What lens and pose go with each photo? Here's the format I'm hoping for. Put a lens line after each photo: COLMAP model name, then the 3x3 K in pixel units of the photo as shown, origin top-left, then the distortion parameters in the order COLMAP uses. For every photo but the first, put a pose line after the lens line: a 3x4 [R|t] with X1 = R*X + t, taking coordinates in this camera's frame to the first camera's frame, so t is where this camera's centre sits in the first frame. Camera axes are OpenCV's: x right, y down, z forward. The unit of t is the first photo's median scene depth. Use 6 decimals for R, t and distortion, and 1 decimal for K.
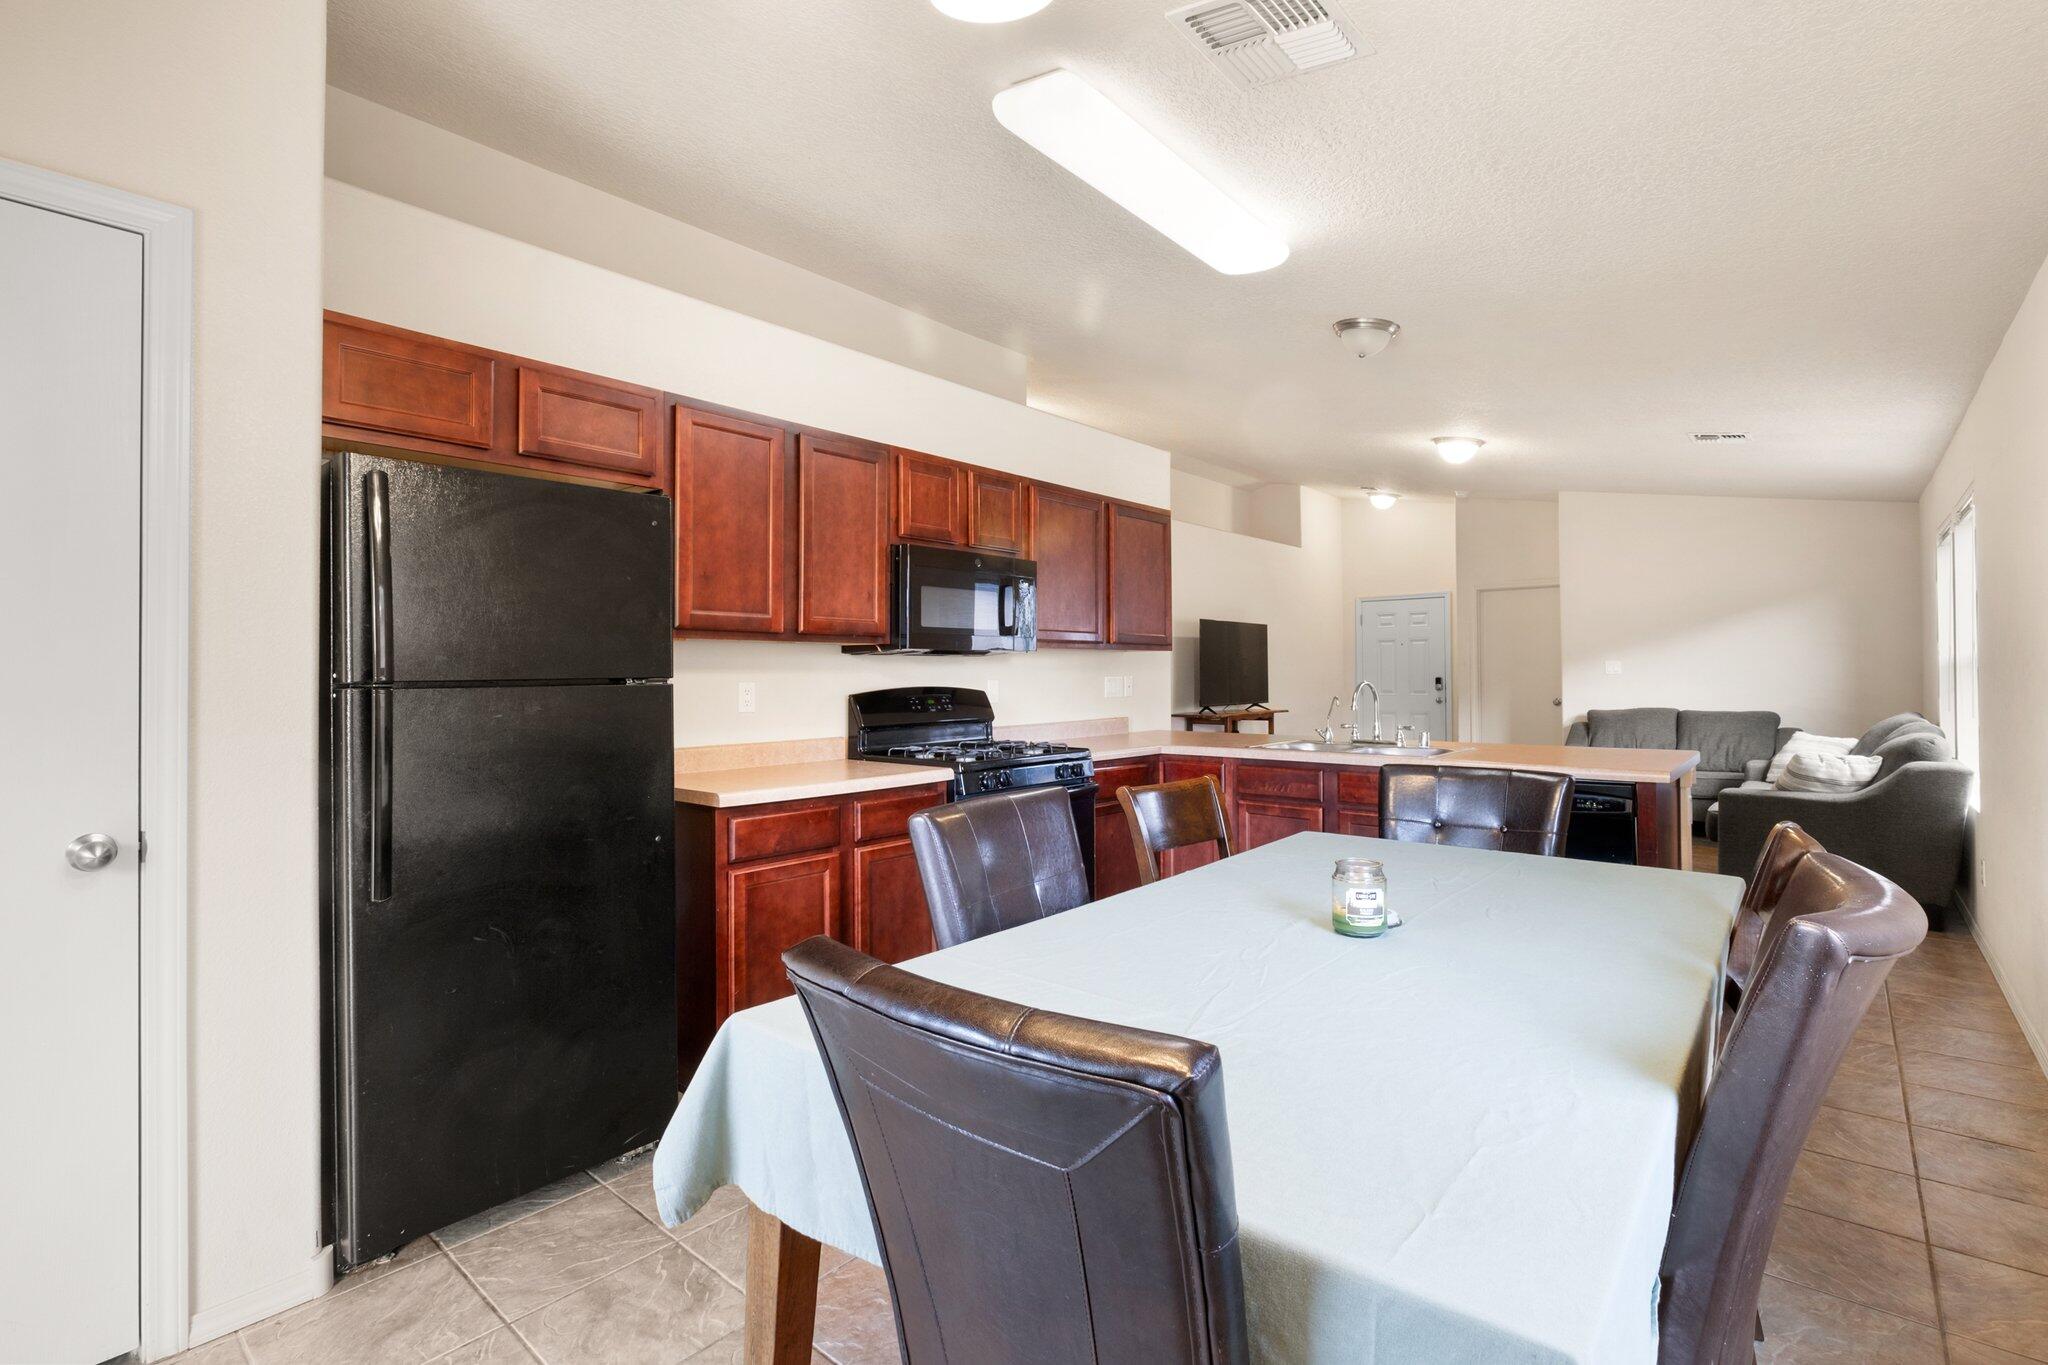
lens RADIAL K [[927.2, 0, 1012.8], [0, 927.2, 645.6], [0, 0, 1]] dist [-0.011252, -0.000257]
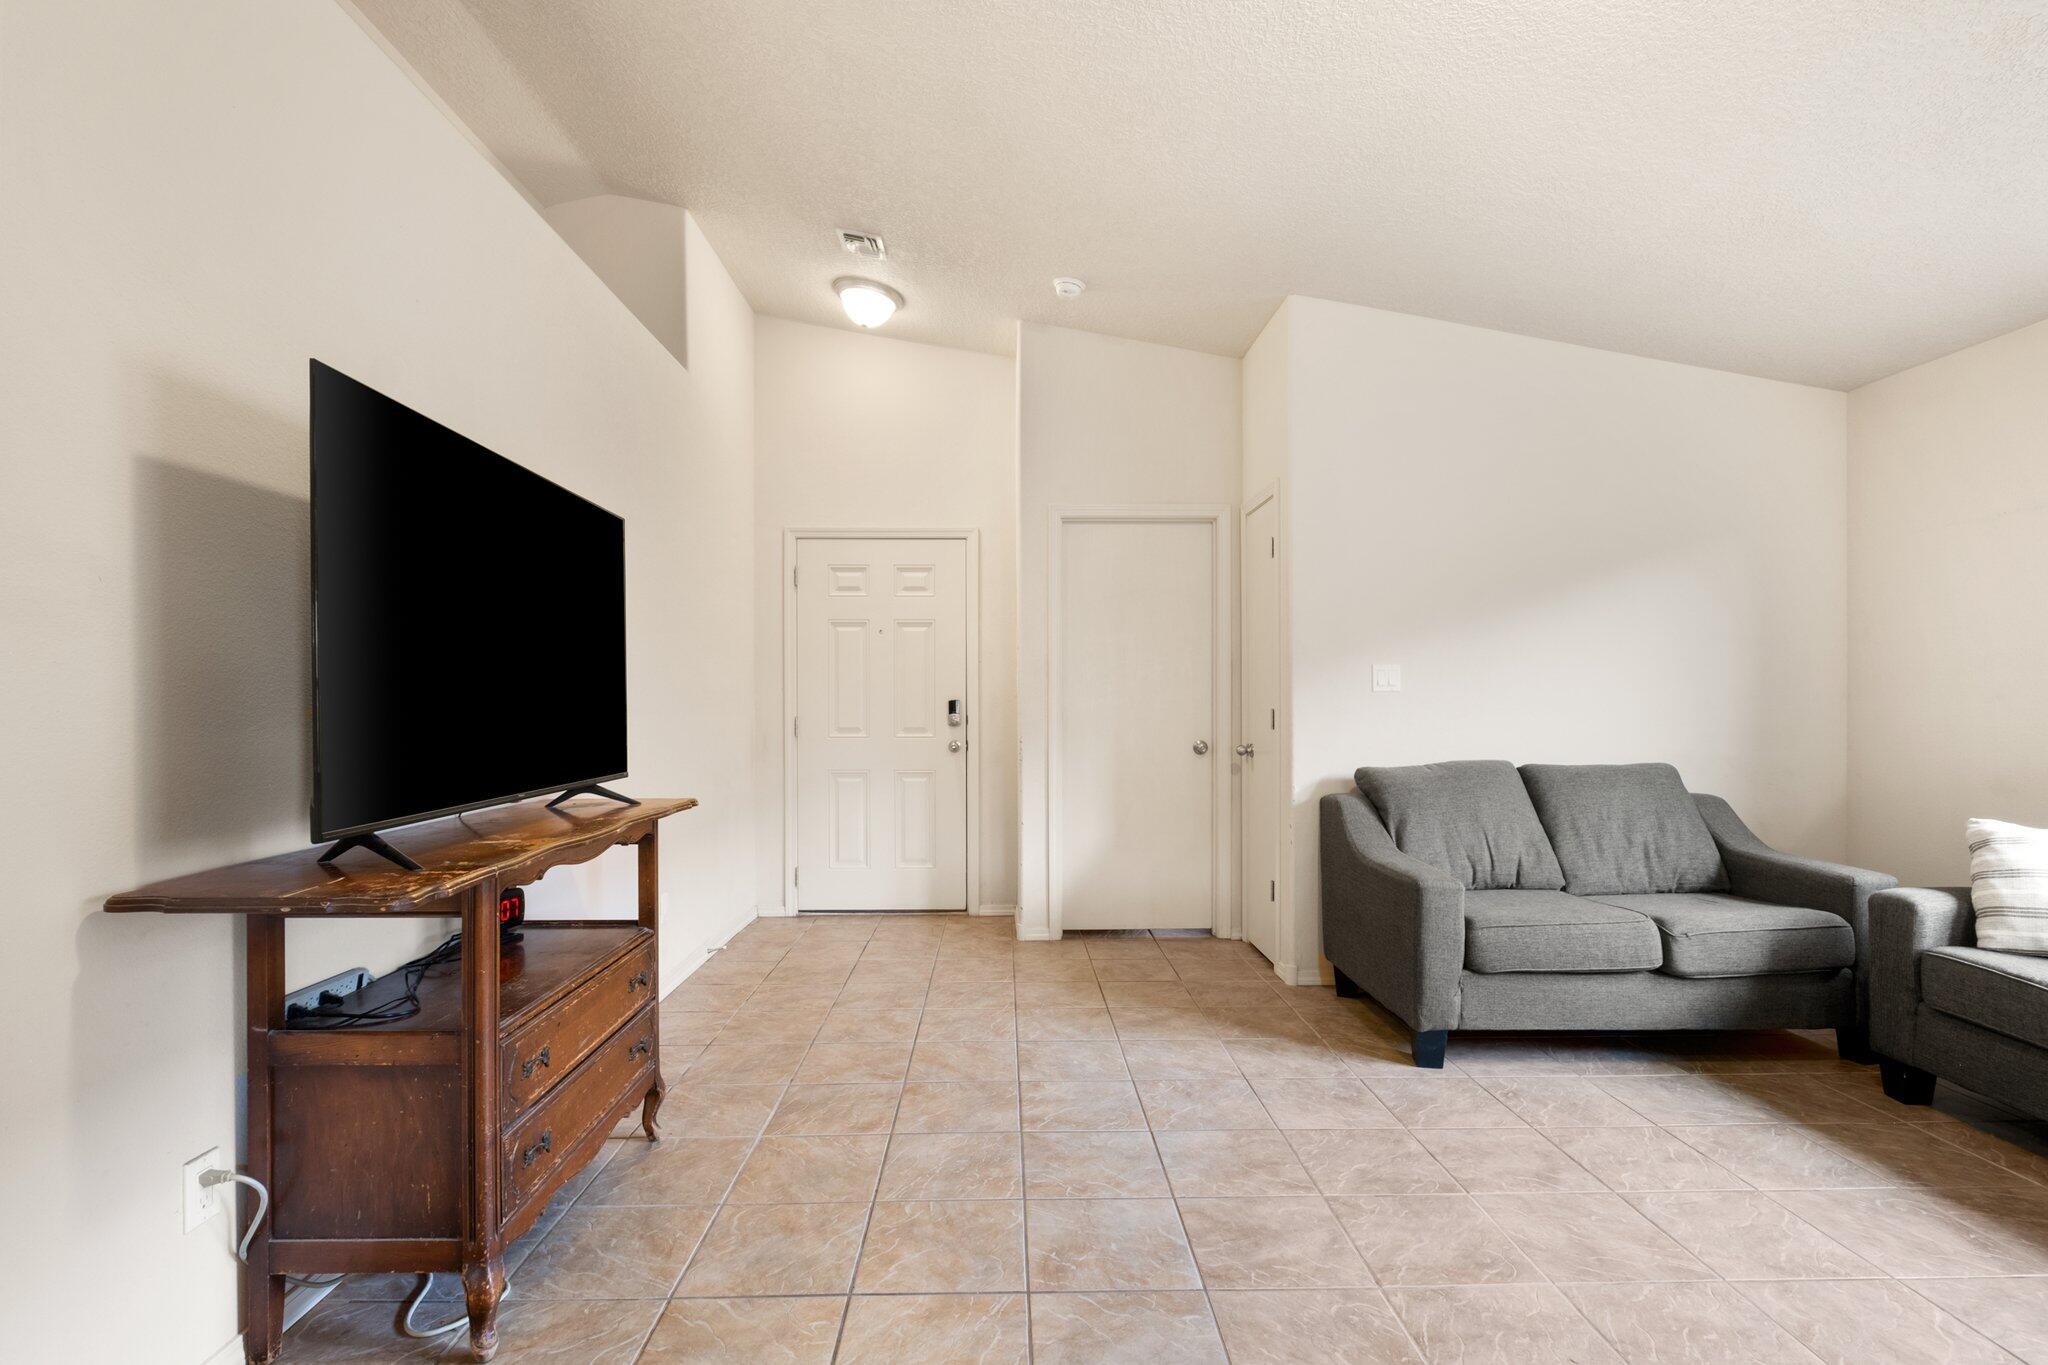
lens RADIAL K [[959.4, 0, 1027.3], [0, 959.4, 691.8], [0, 0, 1]] dist [-0.003966, -0.000508]
pose [[0.729798, 0.012205, 0.683554, 0.259420], [-0.024315, 0.999671, 0.008111, 0.046822], [-0.683230, -0.022540, 0.729855, 1.121484]]
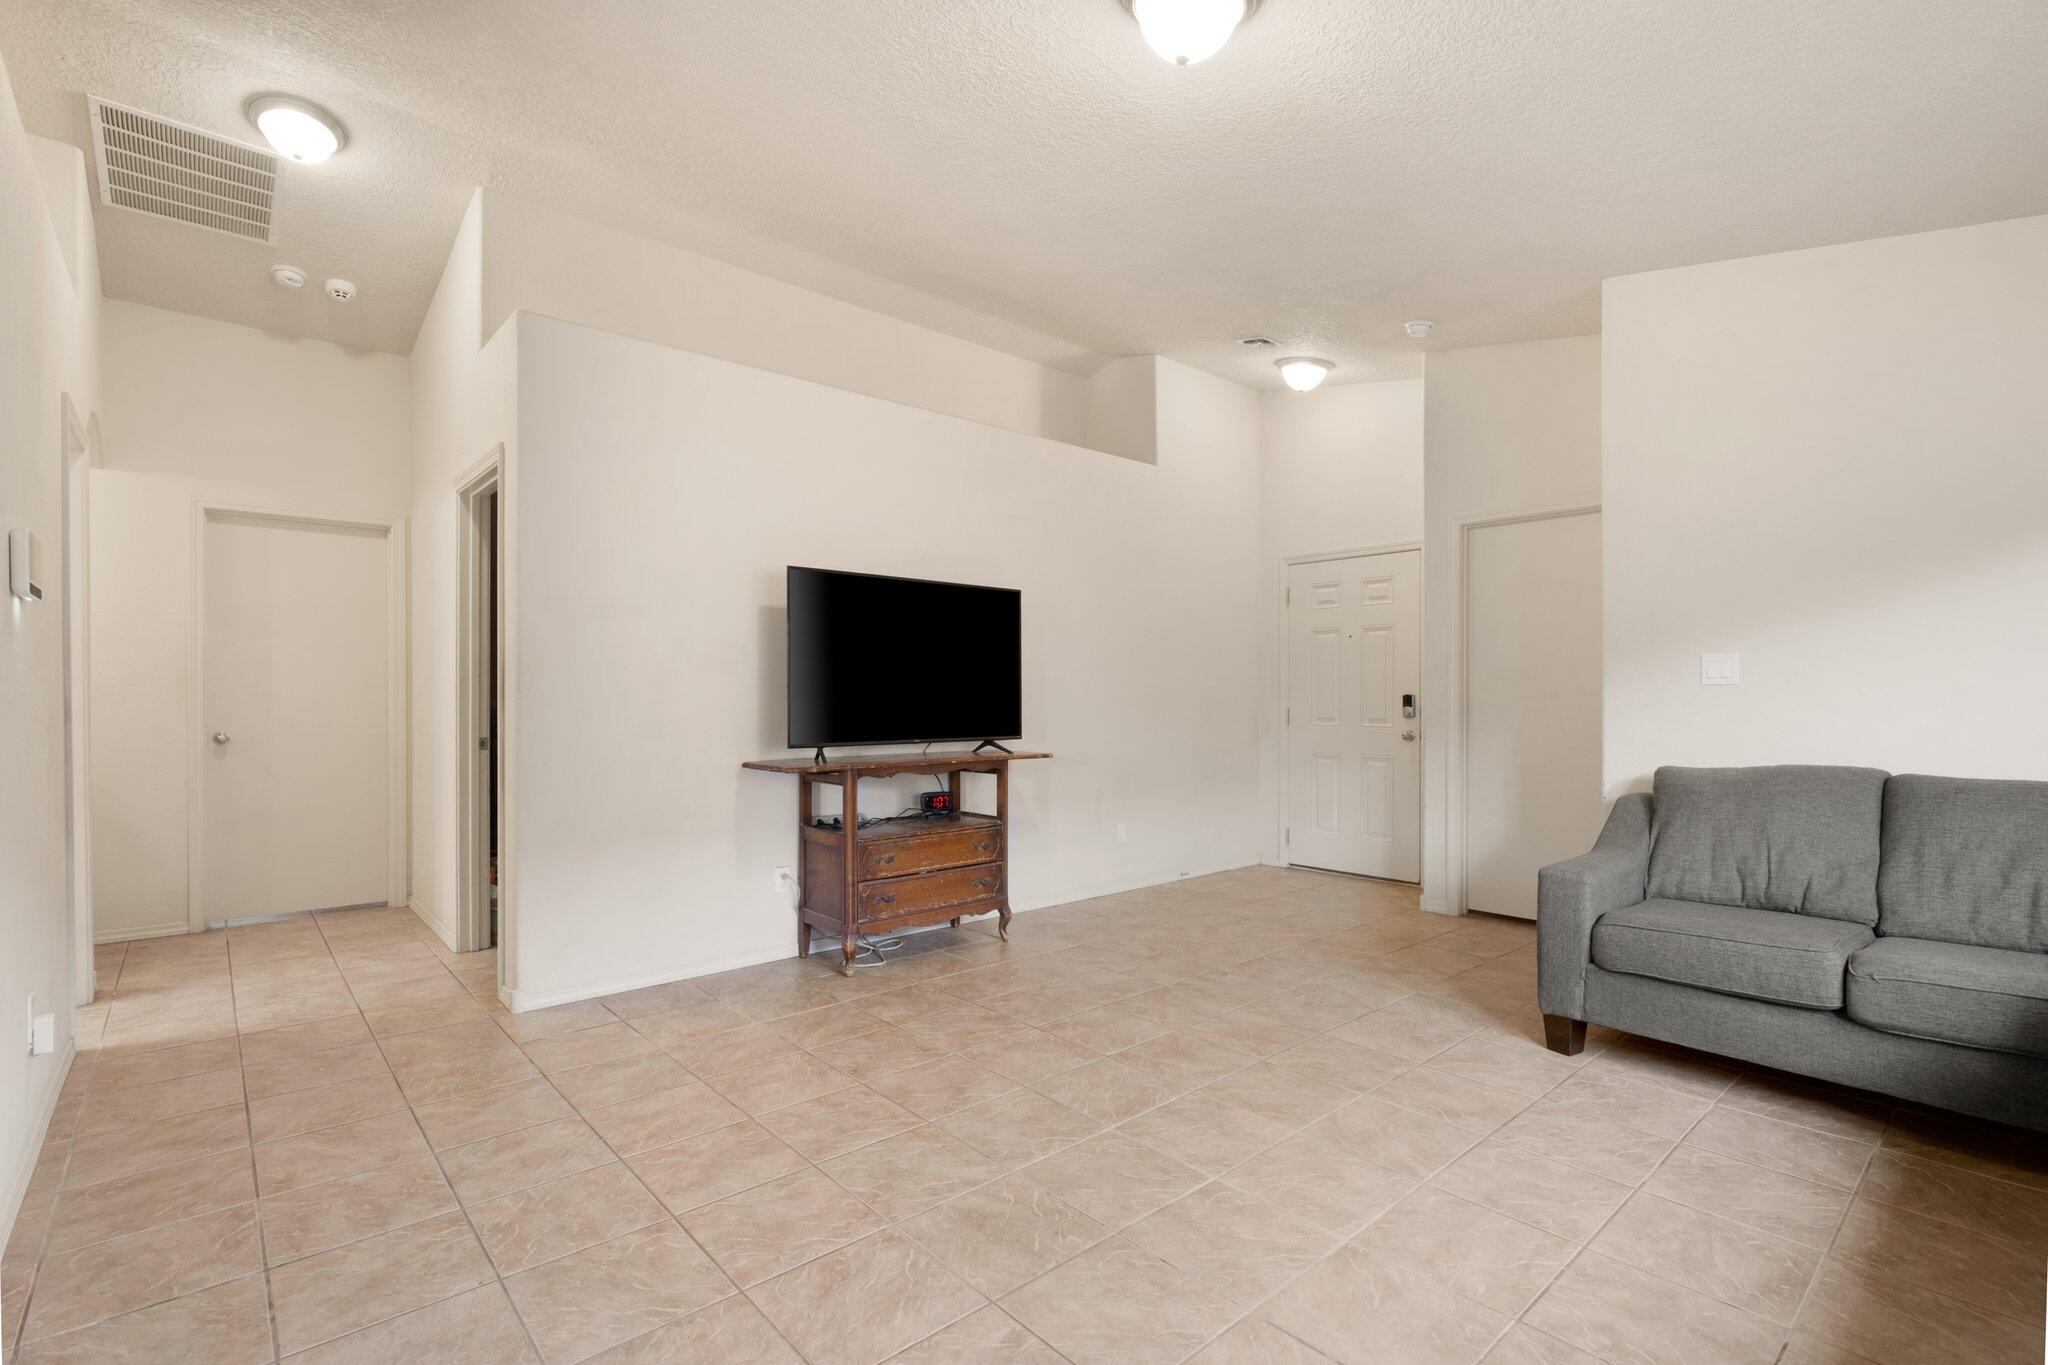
lens RADIAL K [[940.4, 0, 1024.0], [0, 940.4, 682.5], [0, 0, 1]] dist [-0.002522, -0.000675]
pose [[0.992676, 0.004081, -0.120734, 0.561471], [-0.002178, 0.999871, 0.015893, 0.035372], [0.120783, -0.015513, 0.992558, 0.775166]]
